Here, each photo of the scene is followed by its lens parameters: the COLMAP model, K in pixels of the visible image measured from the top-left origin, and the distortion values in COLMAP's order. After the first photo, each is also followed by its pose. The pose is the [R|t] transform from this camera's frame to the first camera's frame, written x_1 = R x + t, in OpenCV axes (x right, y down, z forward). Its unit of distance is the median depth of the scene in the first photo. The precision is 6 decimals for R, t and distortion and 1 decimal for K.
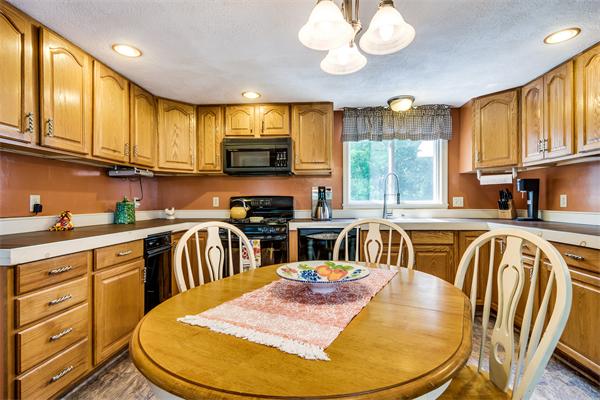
lens RADIAL K [[296.2, 0, 304.8], [0, 296.2, 203.8], [0, 0, 1]] dist [0.003122, -0.001531]
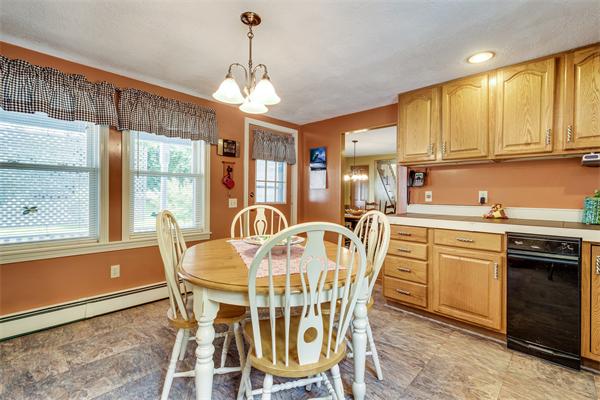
lens RADIAL K [[268.6, 0, 300.3], [0, 268.6, 194.4], [0, 0, 1]] dist [0.009154, -0.002173]
pose [[-0.665014, 0.001826, -0.746829, 0.395962], [-0.008430, 0.999915, 0.009952, -0.012161], [0.746784, 0.012914, -0.664942, 0.791553]]
